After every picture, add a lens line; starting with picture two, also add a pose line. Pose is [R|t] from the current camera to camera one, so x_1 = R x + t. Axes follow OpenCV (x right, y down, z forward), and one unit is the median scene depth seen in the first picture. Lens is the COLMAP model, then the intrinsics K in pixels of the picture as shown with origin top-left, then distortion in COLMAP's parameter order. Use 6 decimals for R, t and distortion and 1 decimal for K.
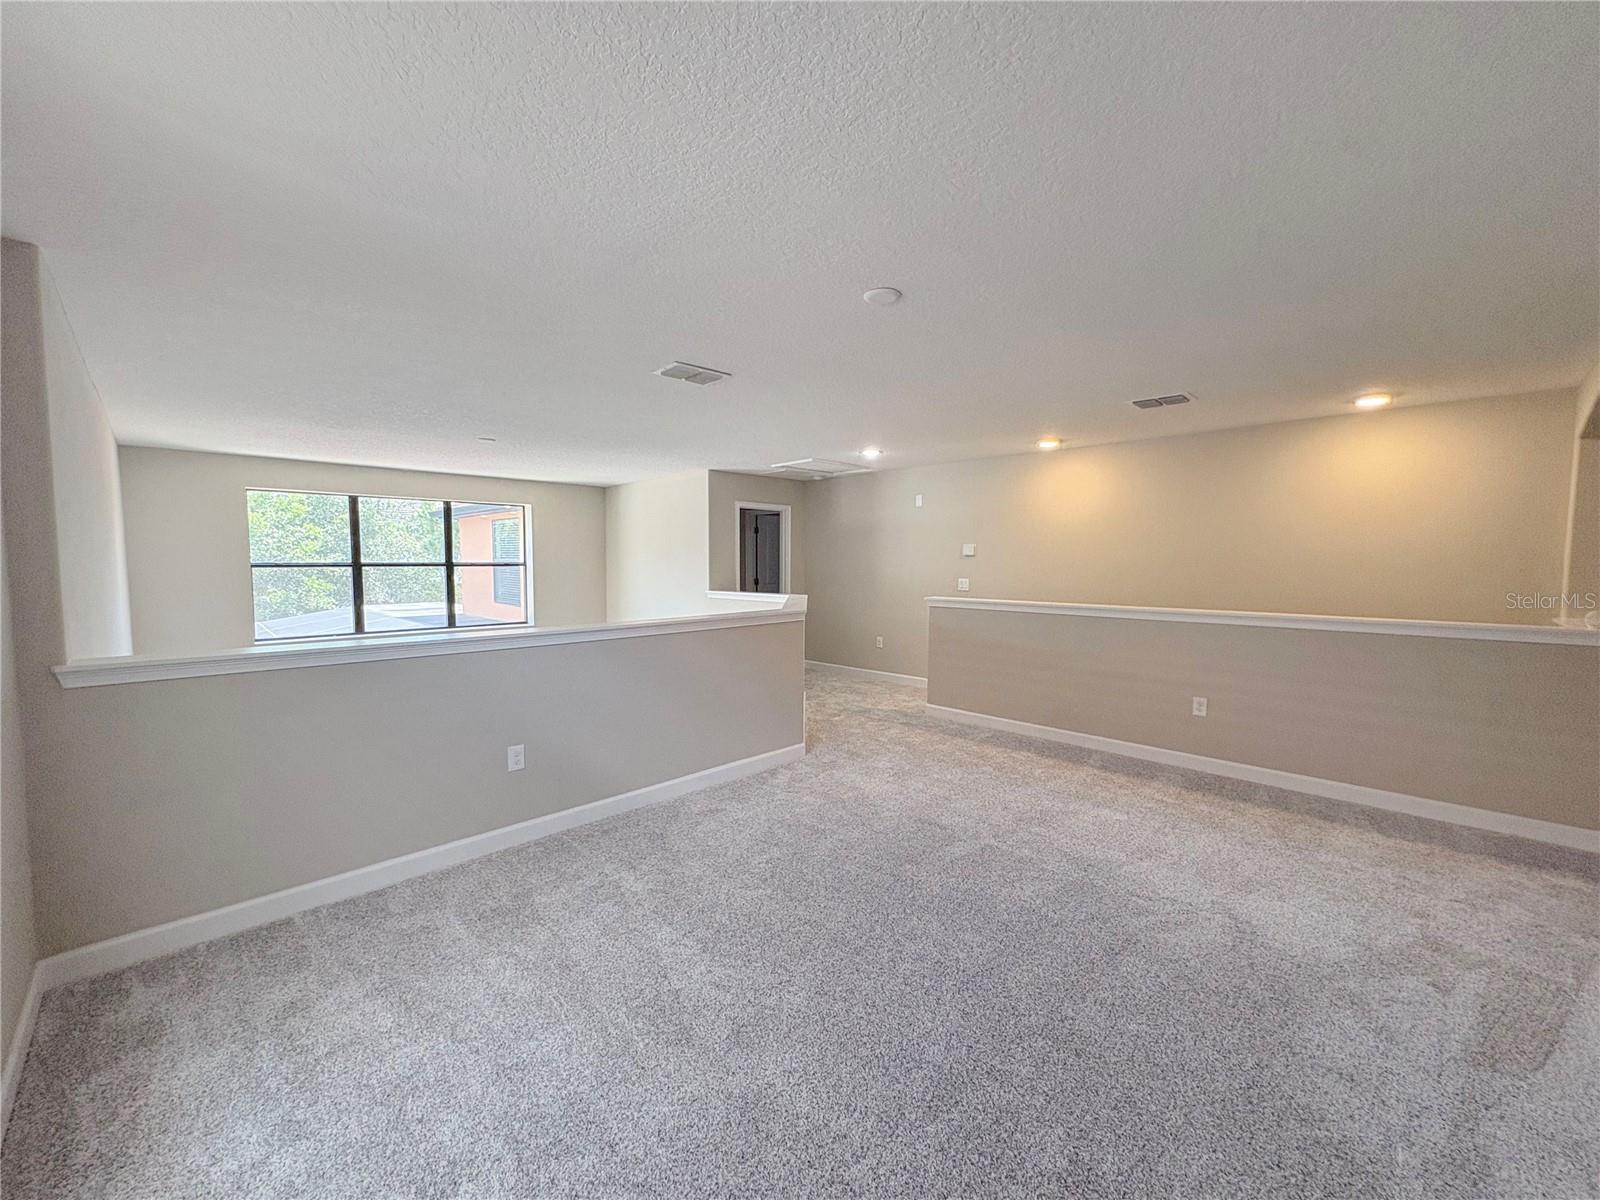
lens RADIAL K [[639.7, 0, 800.4], [0, 639.7, 600.3], [0, 0, 1]] dist [-0.000113, 0.000384]
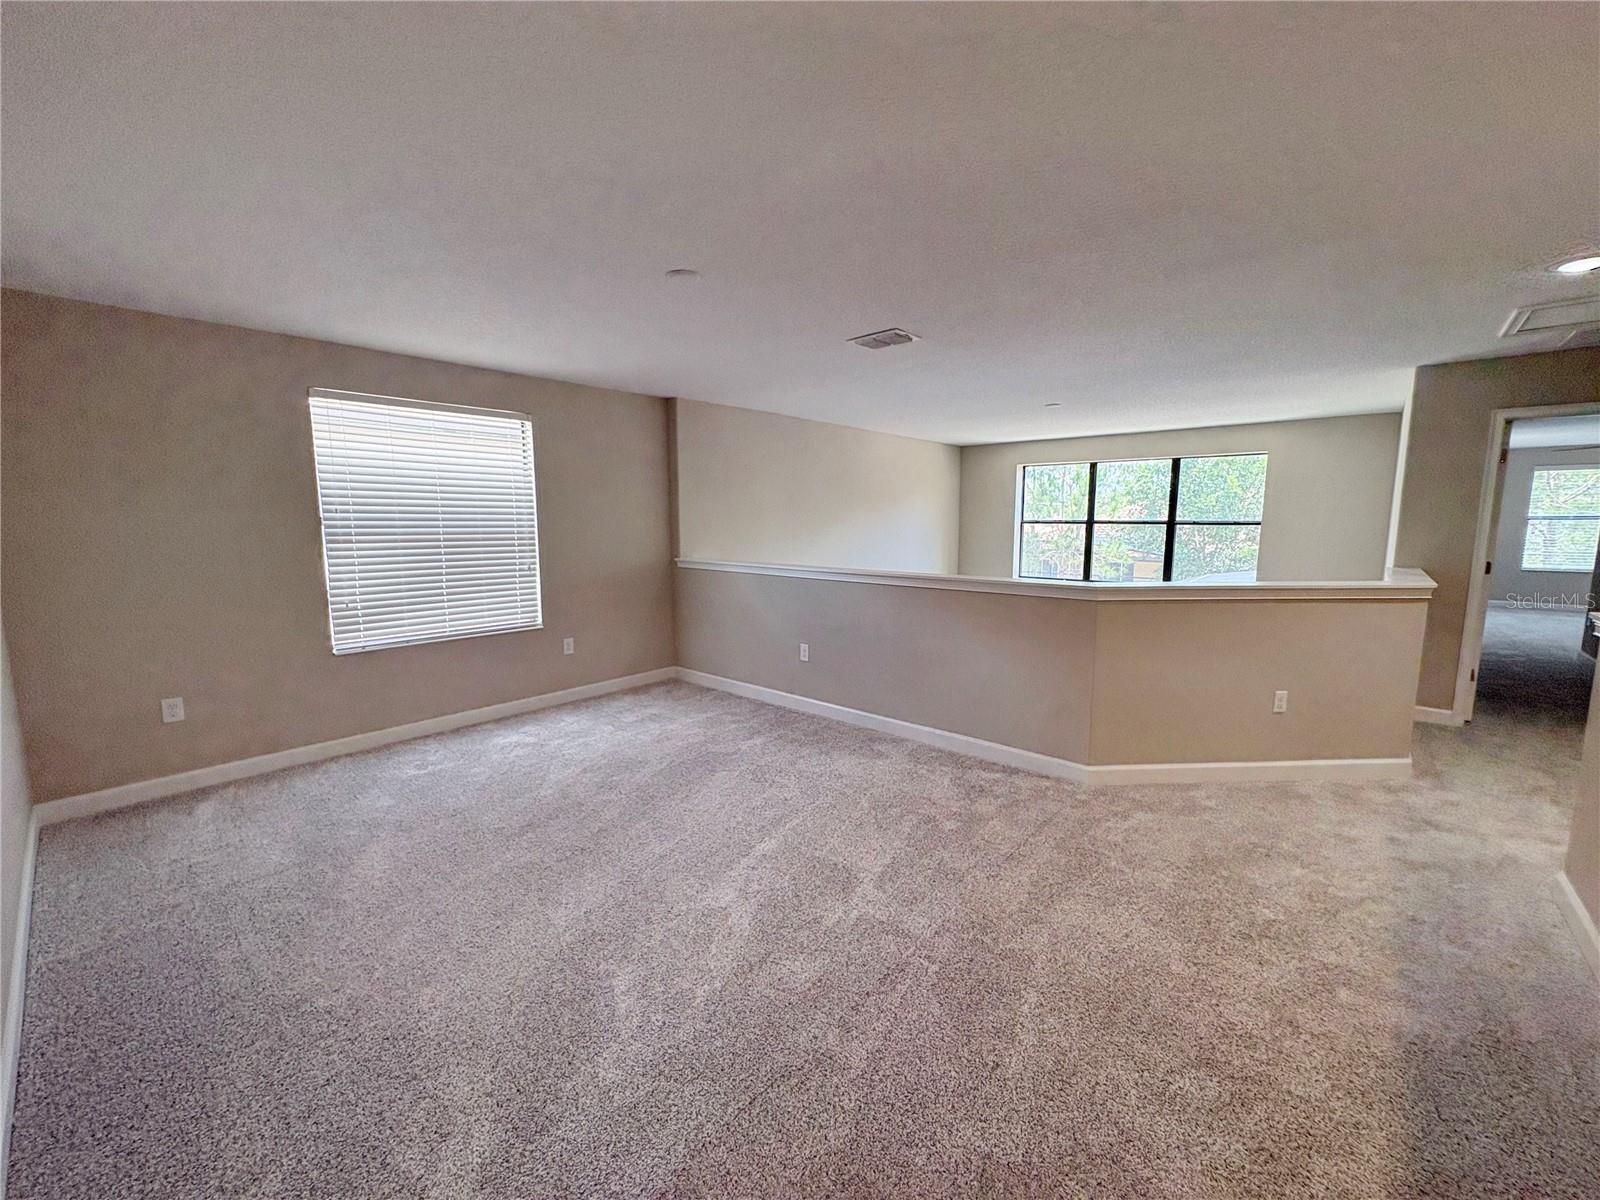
lens RADIAL K [[639.7, 0, 801.0], [0, 639.7, 600.5], [0, 0, 1]] dist [-0.000113, 0.000384]
pose [[0.068415, 0.127061, -0.989533, 0.451428], [-0.064035, 0.990371, 0.122741, -0.023734], [0.995600, 0.054968, 0.075893, 0.396108]]
